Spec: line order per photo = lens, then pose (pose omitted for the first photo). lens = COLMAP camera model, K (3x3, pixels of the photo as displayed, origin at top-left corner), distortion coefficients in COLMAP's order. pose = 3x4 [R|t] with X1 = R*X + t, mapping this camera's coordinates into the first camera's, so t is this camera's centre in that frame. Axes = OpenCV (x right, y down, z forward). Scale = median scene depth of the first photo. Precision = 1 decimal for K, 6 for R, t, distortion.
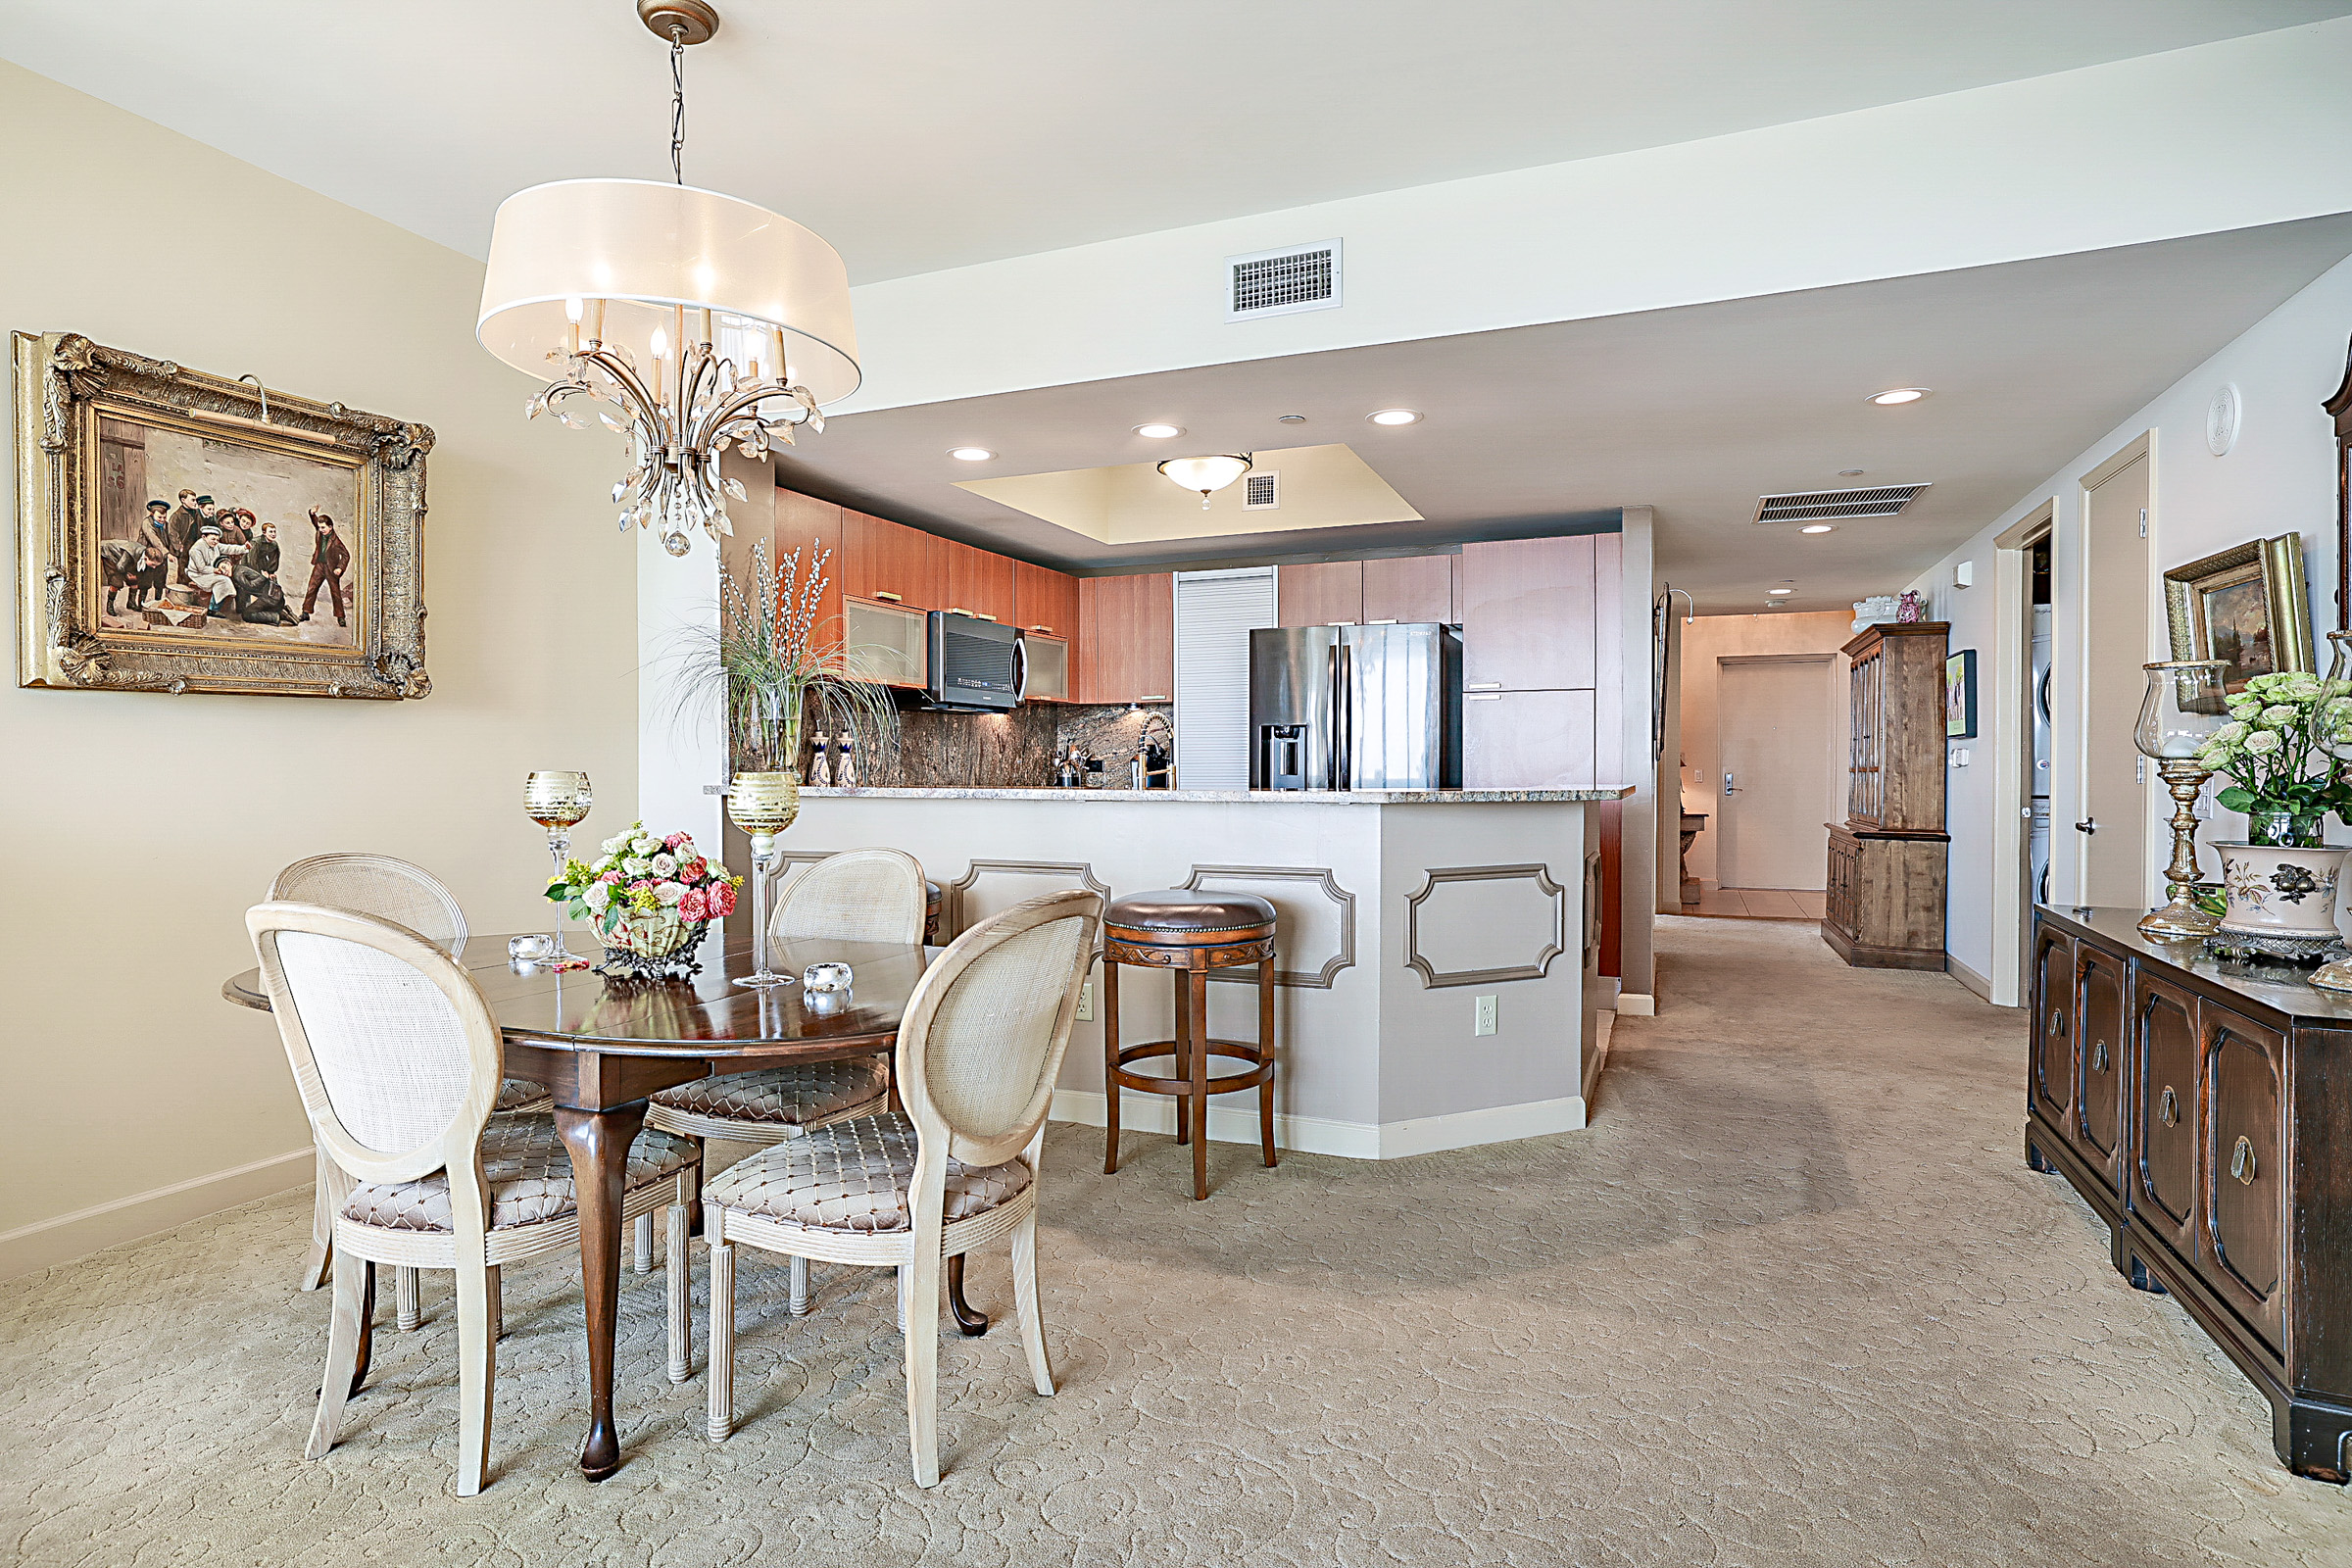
lens RADIAL K [[1235.6, 0, 1184.8], [0, 1235.6, 776.0], [0, 0, 1]] dist [-0.018362, 0.019472]
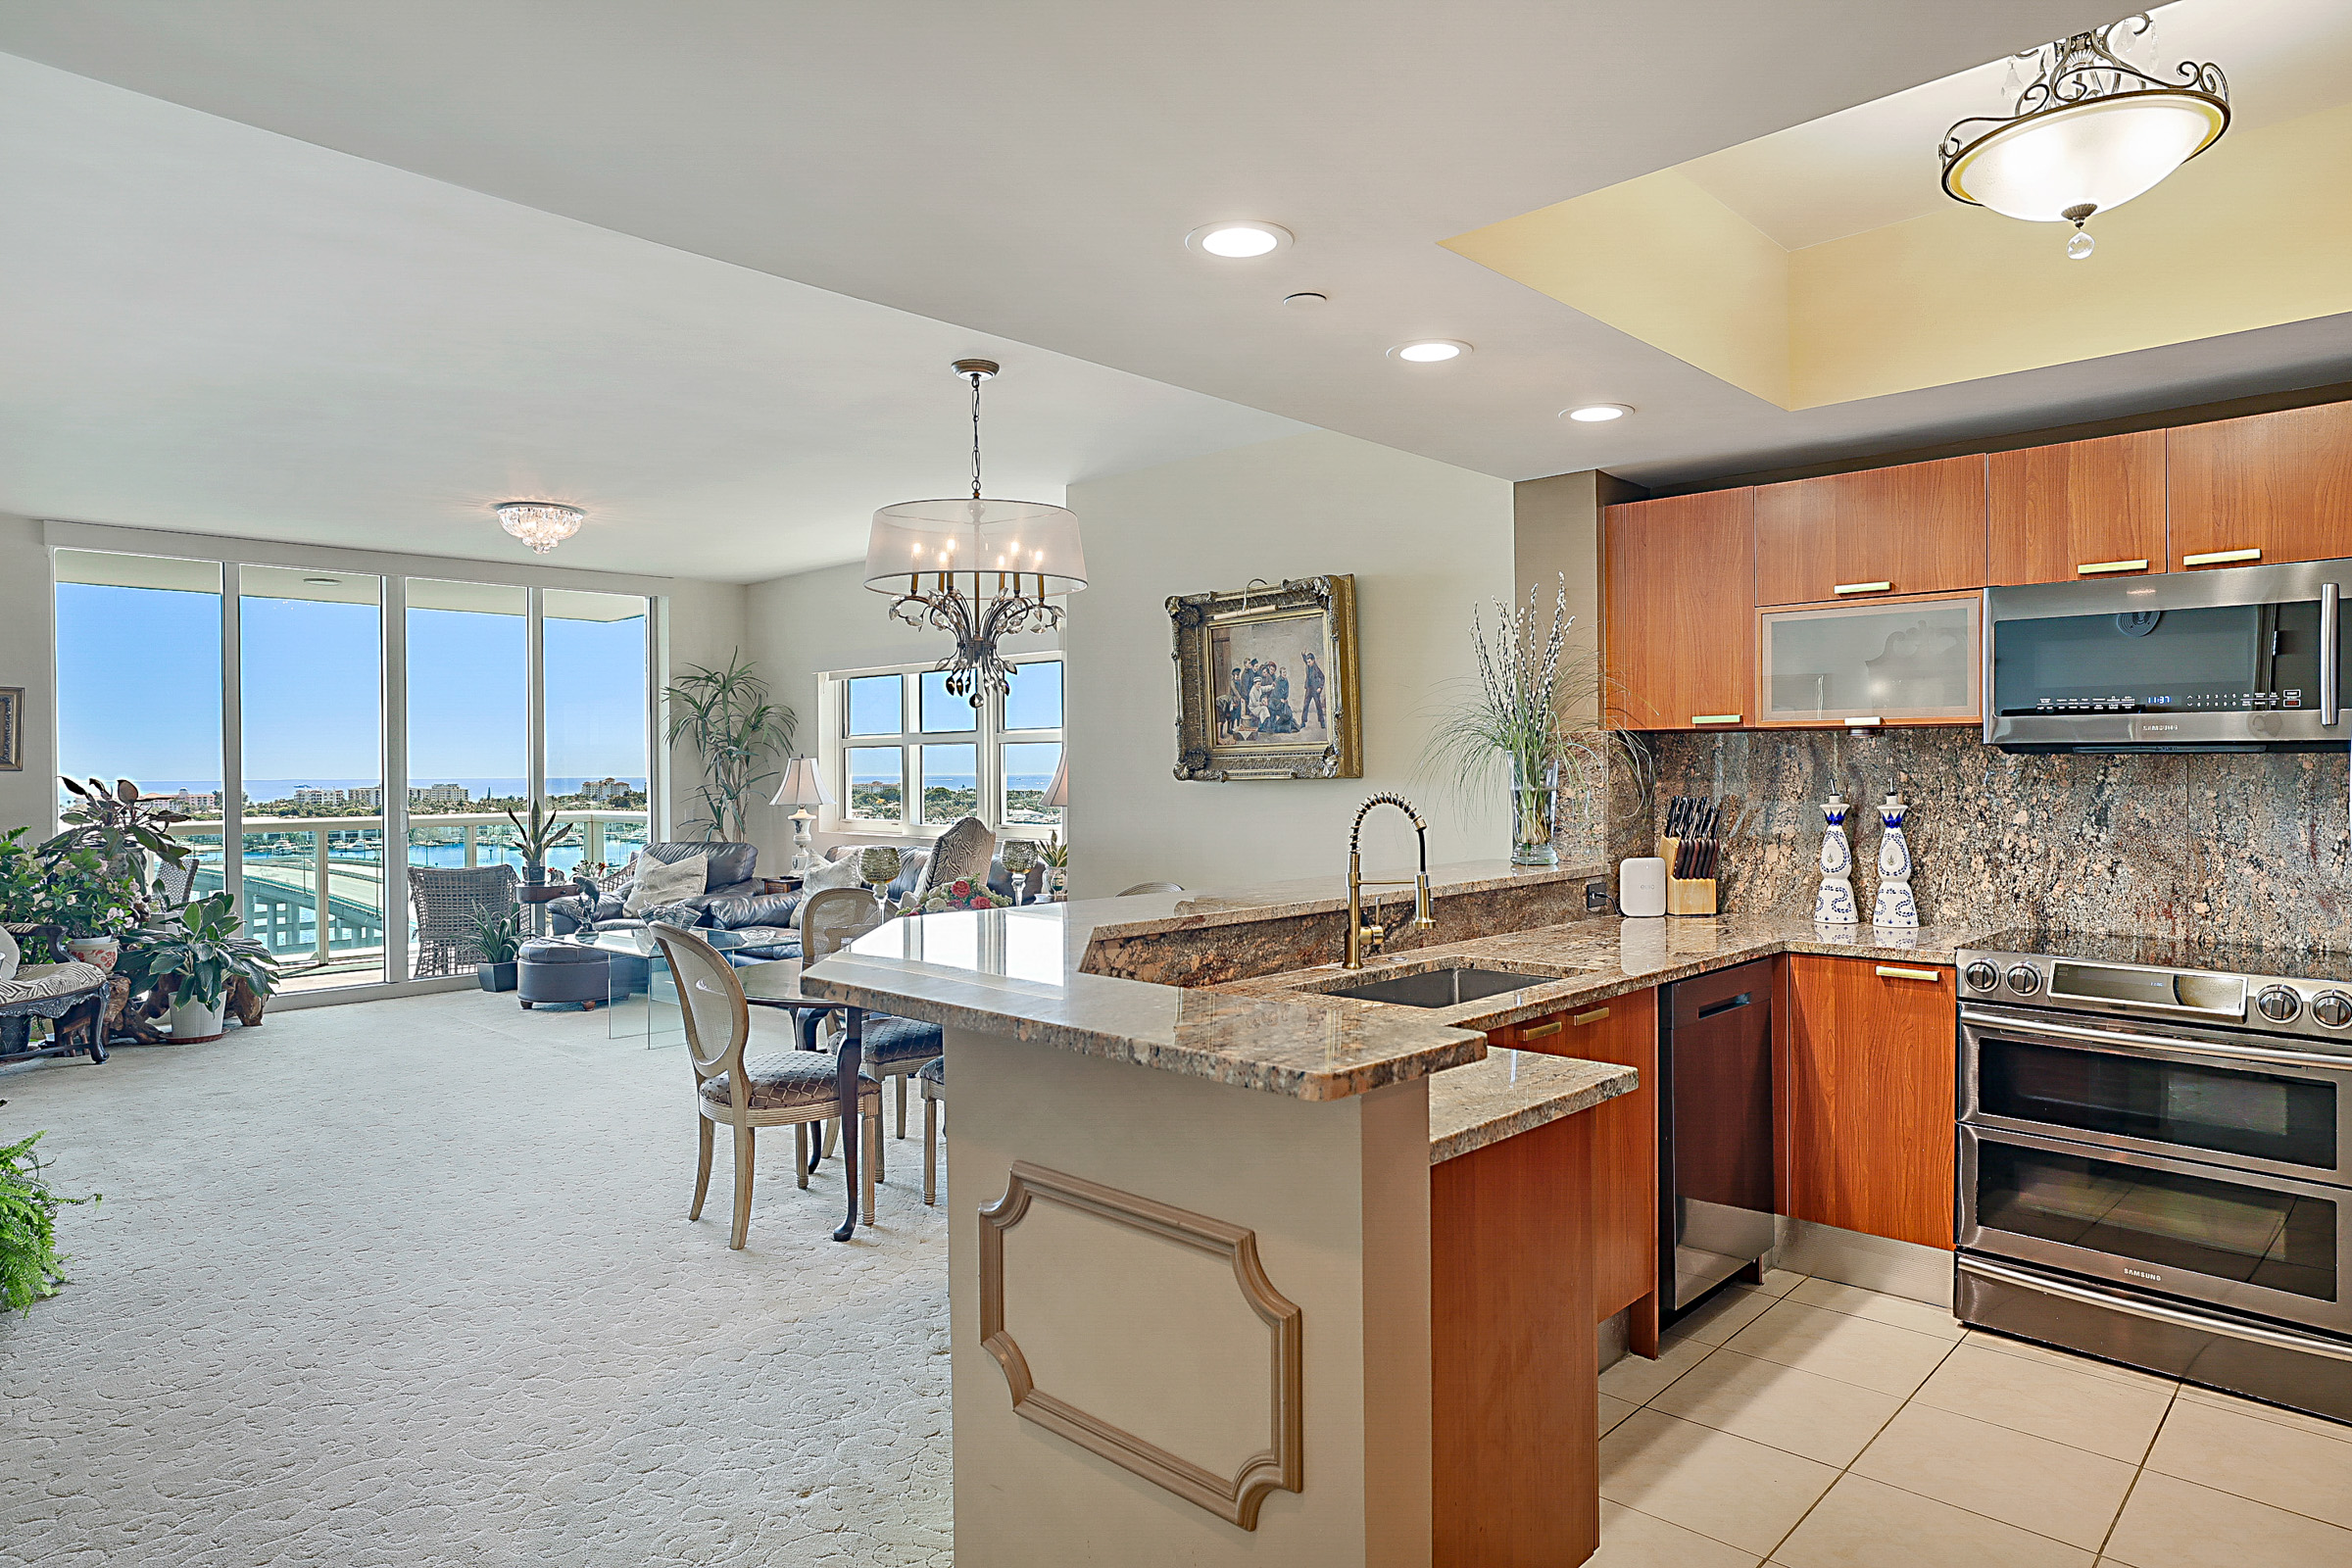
lens RADIAL K [[1403.5, 0, 1169.0], [0, 1403.5, 774.1], [0, 0, 1]] dist [-0.023095, 0.034587]
pose [[-0.373166, 0.007034, -0.927738, 0.925364], [-0.002964, 0.999957, 0.008774, -0.085672], [0.927760, 0.006024, -0.373129, 1.503830]]
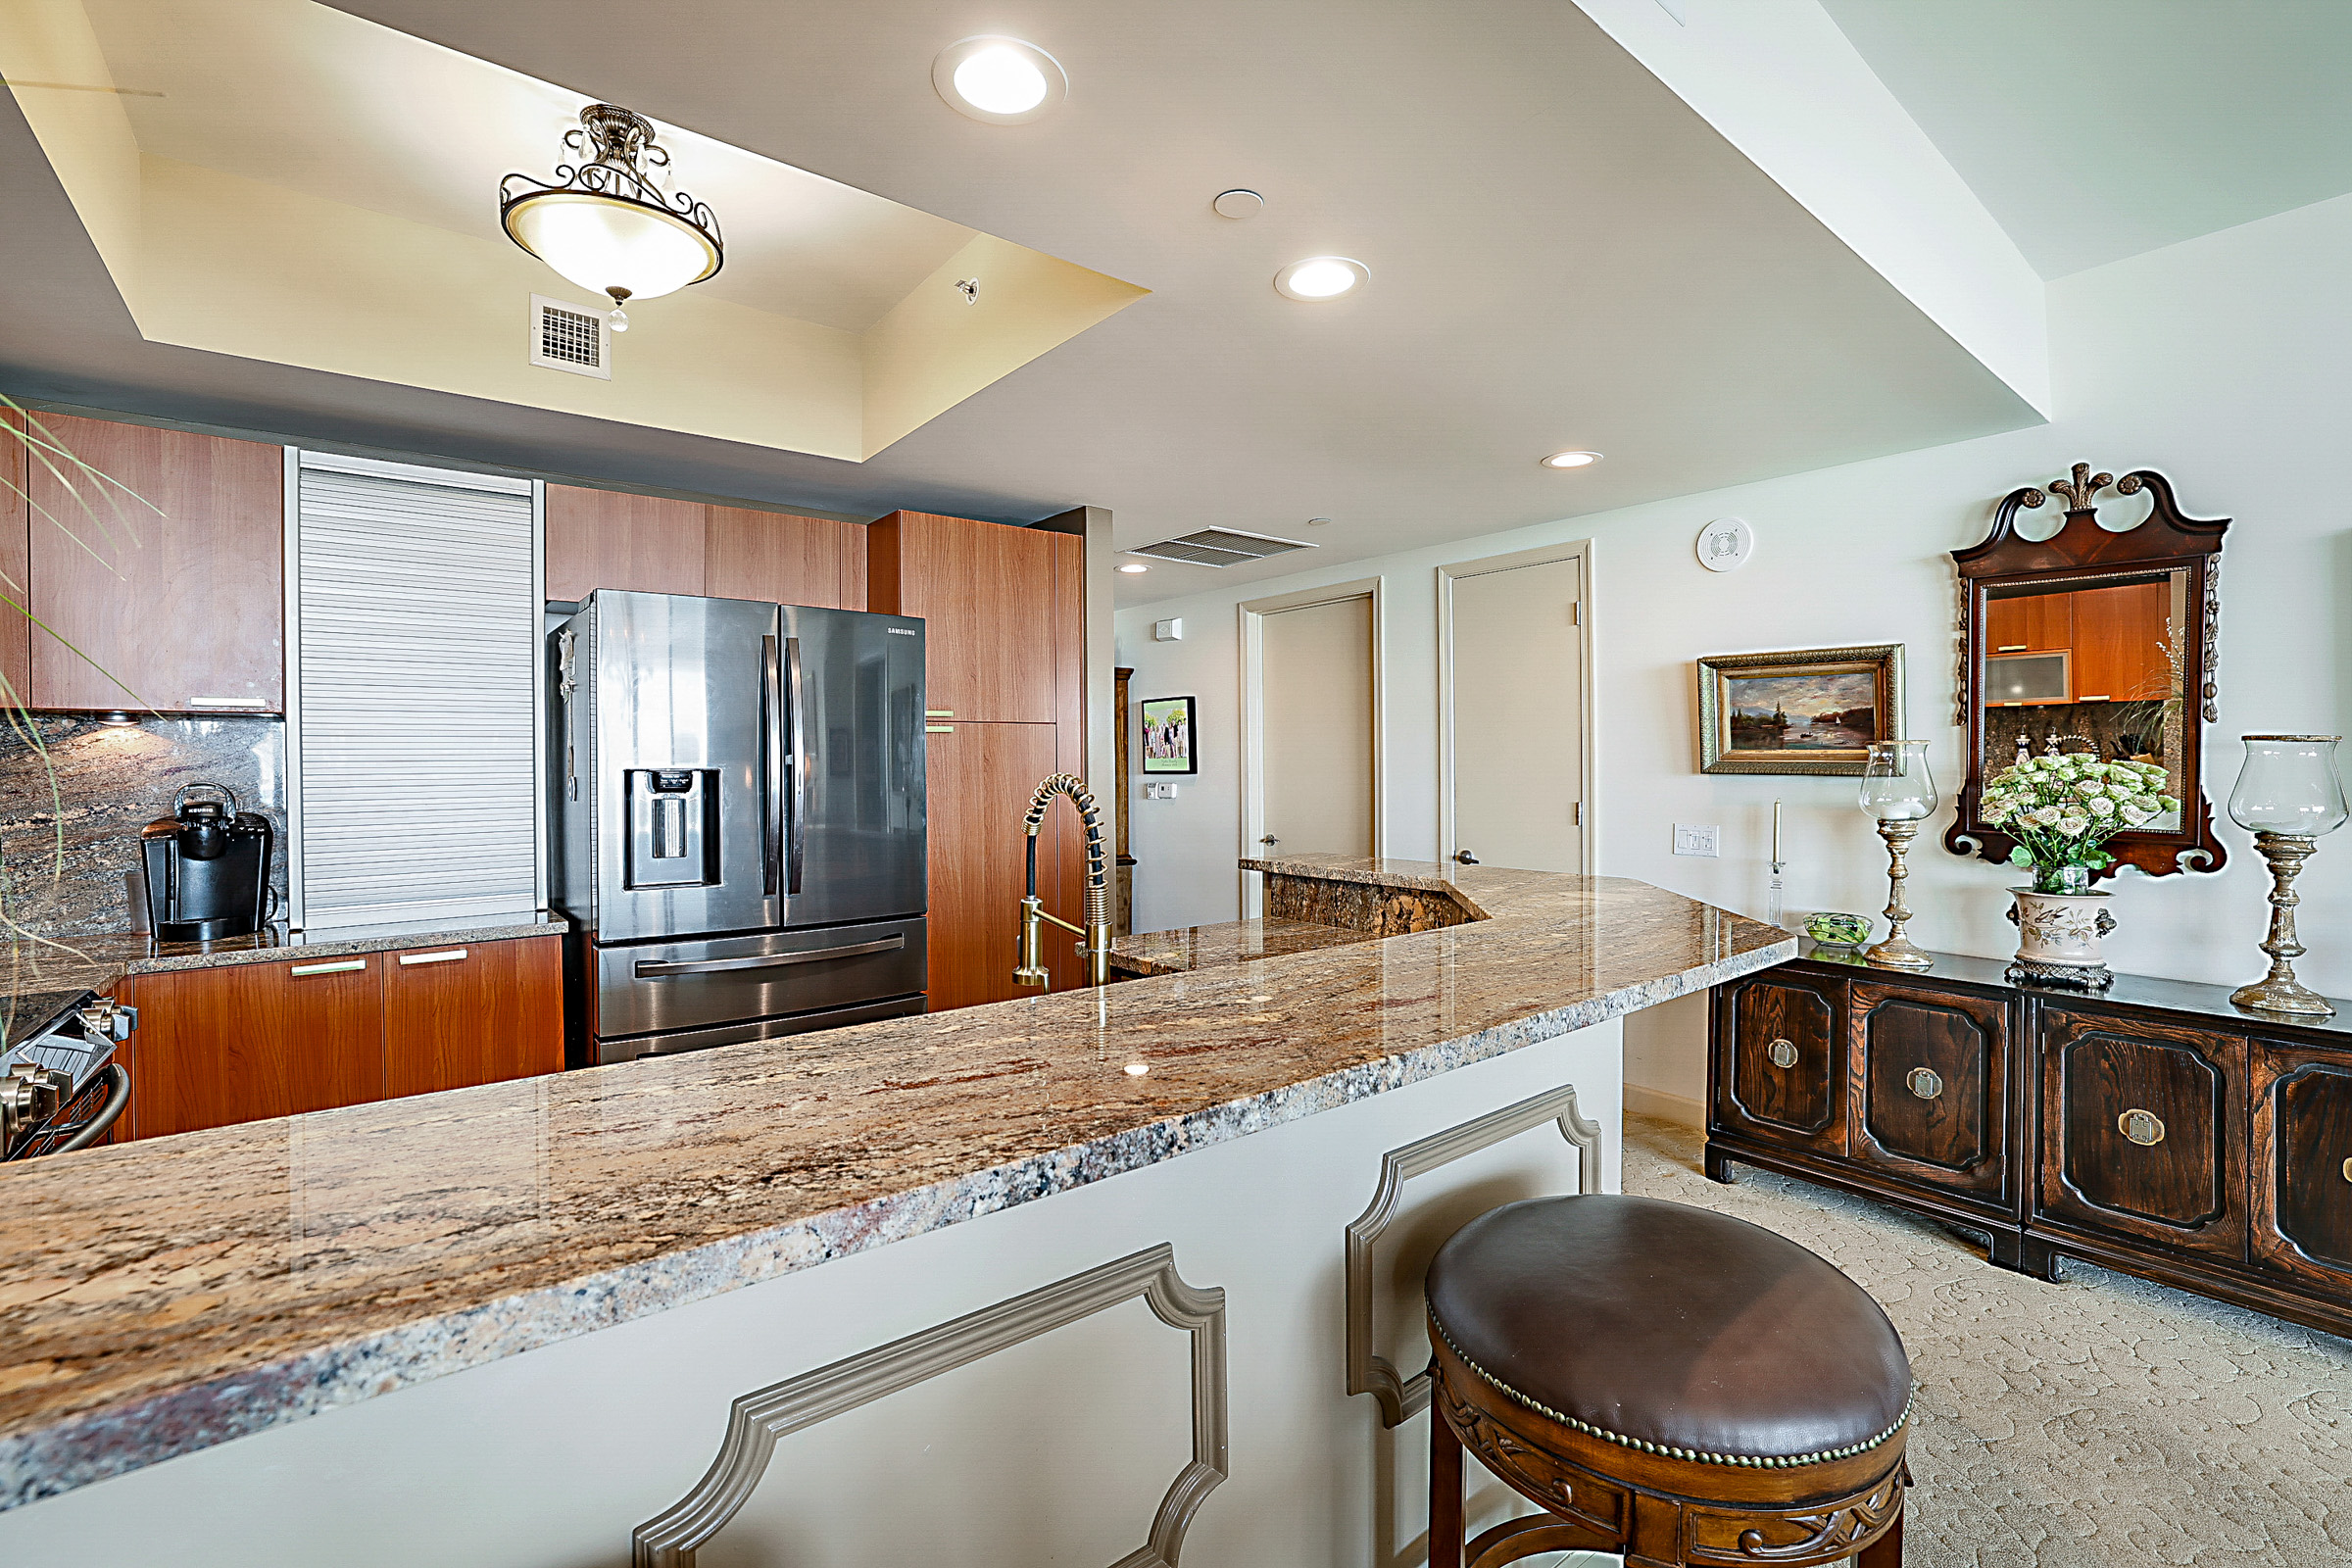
lens RADIAL K [[1037.5, 0, 1178.7], [0, 1037.5, 765.5], [0, 0, 1]] dist [-0.041268, 0.018522]
pose [[0.491745, -0.004024, 0.870730, -0.377390], [0.015933, 0.999863, -0.004378, -0.066384], [-0.870593, 0.016026, 0.491742, 1.027471]]
